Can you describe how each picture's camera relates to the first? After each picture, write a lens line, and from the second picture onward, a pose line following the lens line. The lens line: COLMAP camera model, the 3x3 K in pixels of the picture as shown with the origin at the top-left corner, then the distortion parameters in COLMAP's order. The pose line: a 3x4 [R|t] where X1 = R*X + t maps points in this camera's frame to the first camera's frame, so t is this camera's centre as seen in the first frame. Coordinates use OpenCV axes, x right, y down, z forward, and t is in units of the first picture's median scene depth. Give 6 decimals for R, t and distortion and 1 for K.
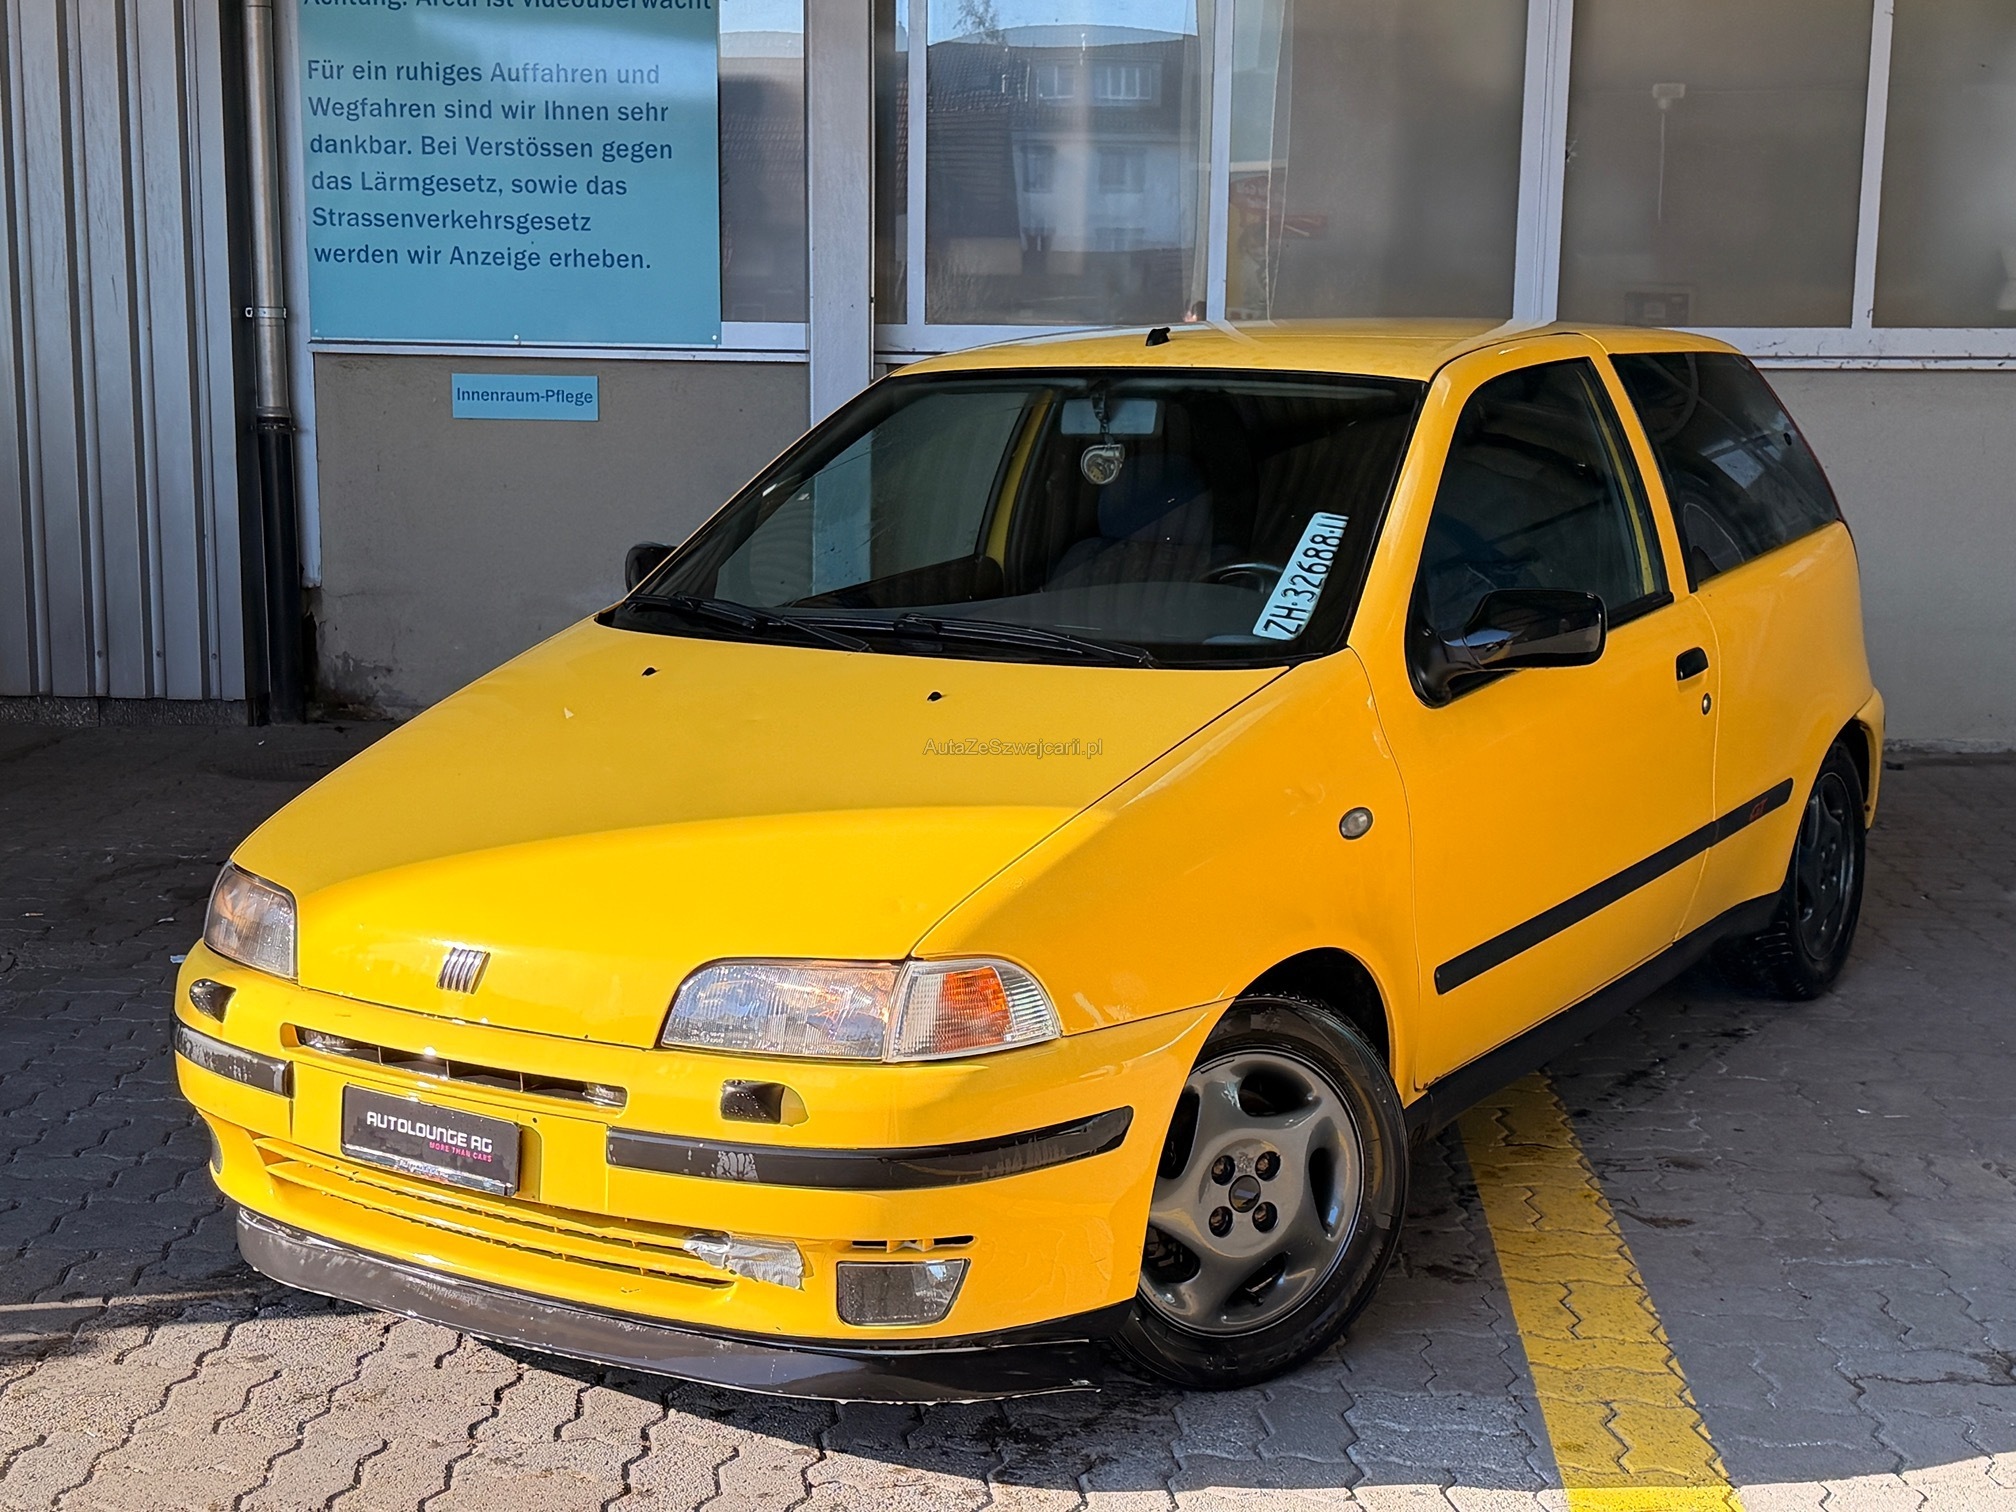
lens RADIAL K [[2671.2, 0, 1024.3], [0, 2671.2, 813.7], [0, 0, 1]] dist [0.112183, 0.000000]
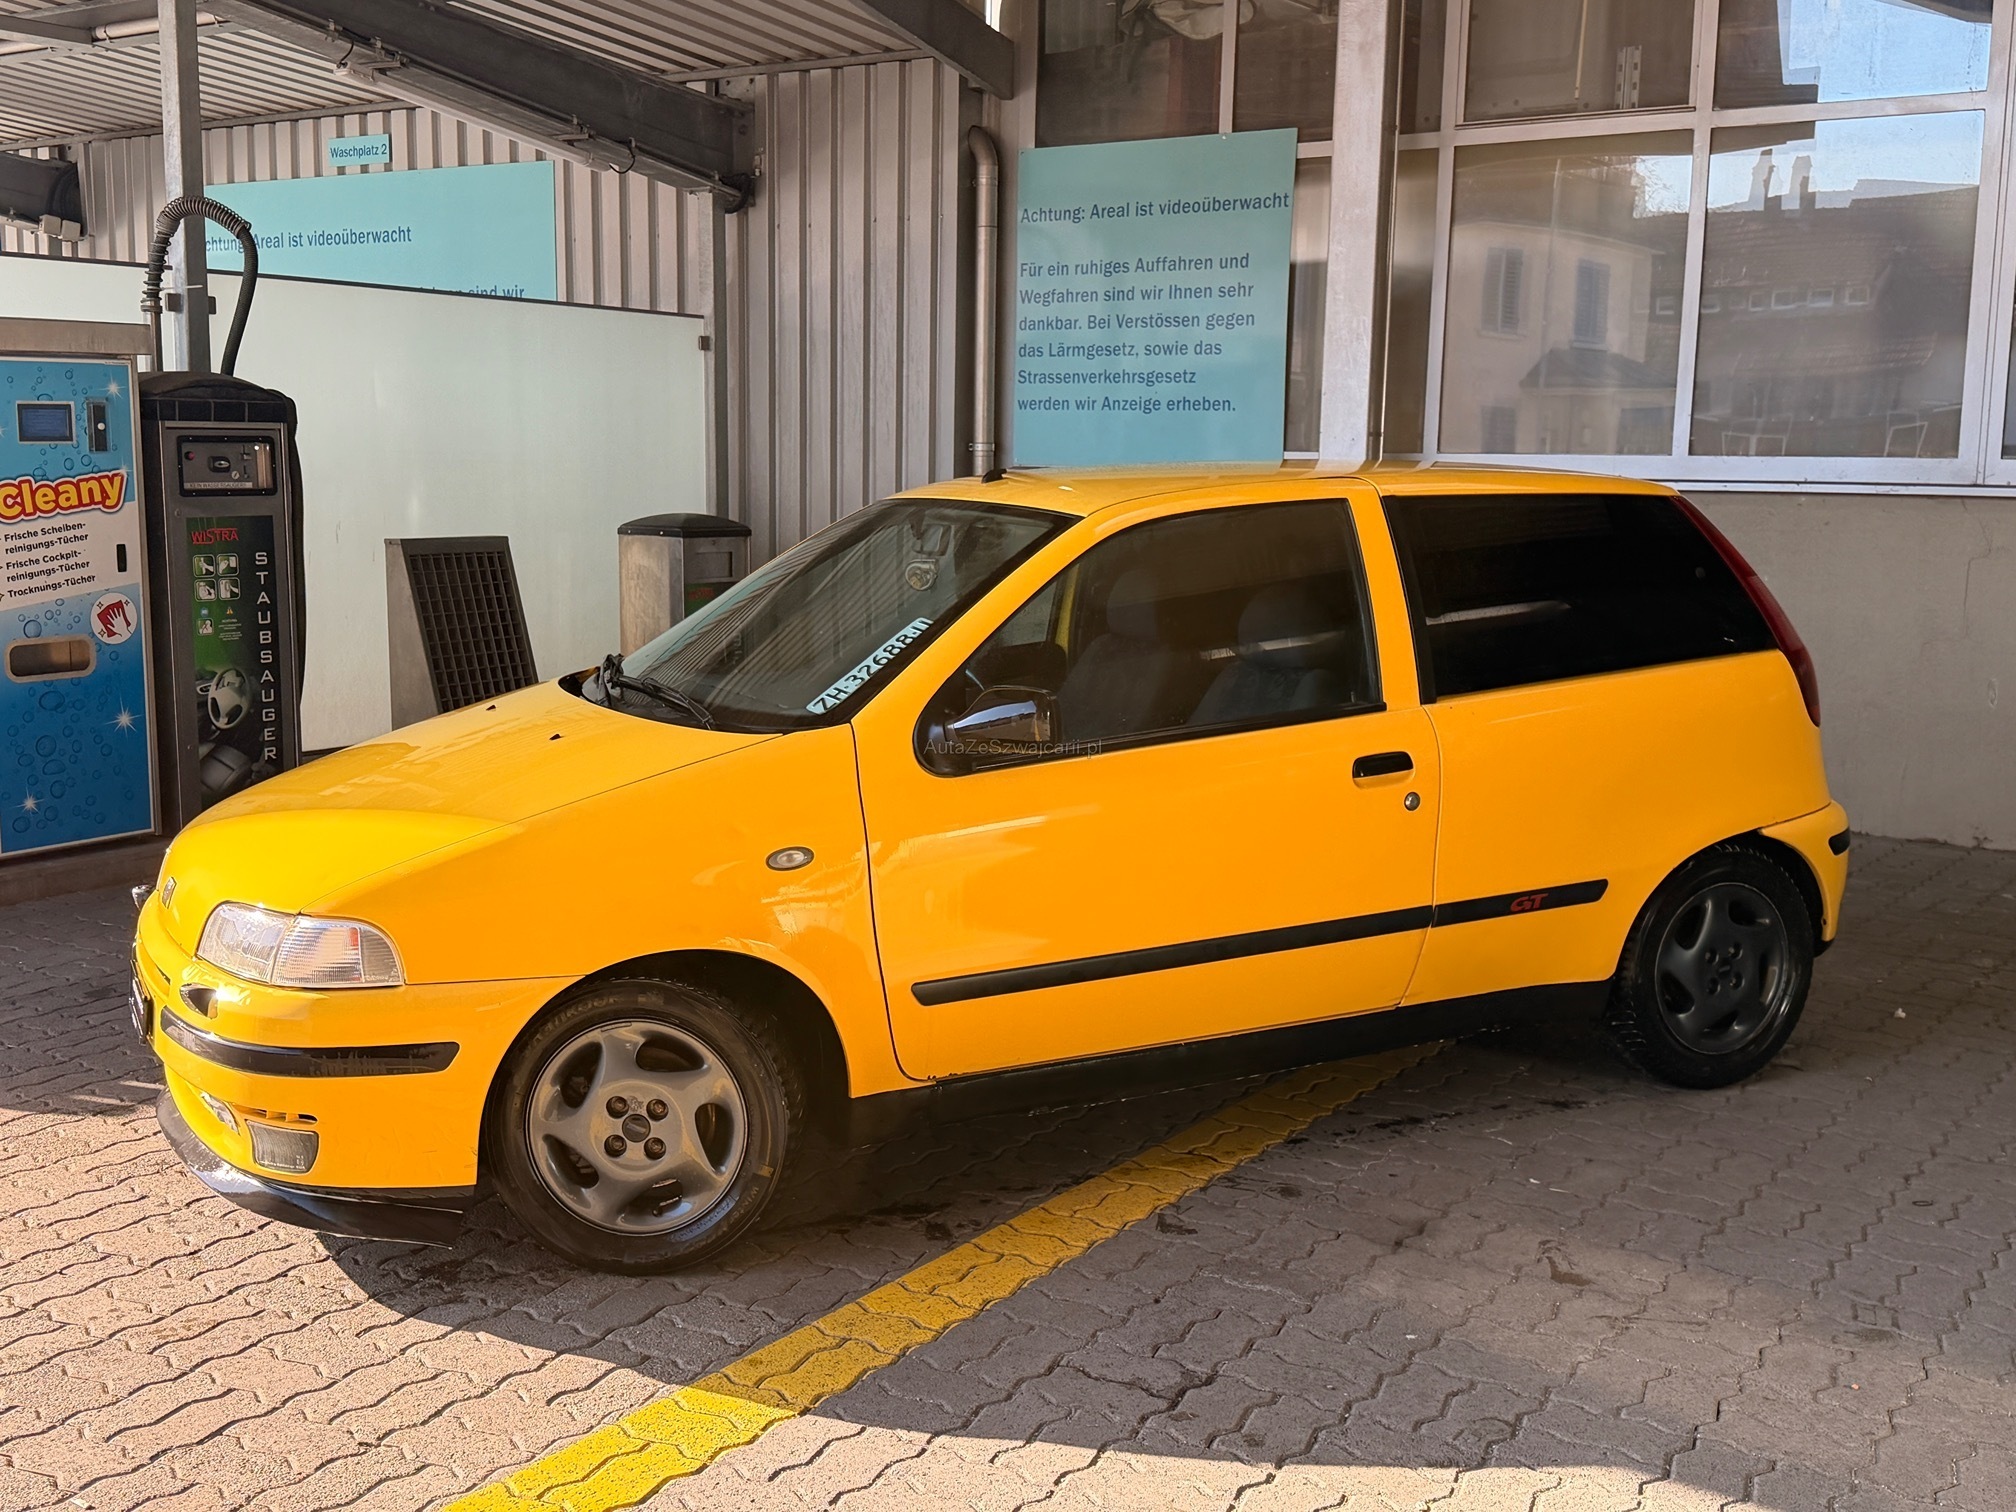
lens RADIAL K [[2154.5, 0, 1000.9], [0, 2154.5, 768.6], [0, 0, 1]] dist [0.124045, 0.000000]
pose [[0.867490, 0.076432, -0.491548, 0.285128], [-0.091263, 0.995807, -0.006222, -0.016737], [0.489011, 0.050258, 0.870828, 0.057181]]
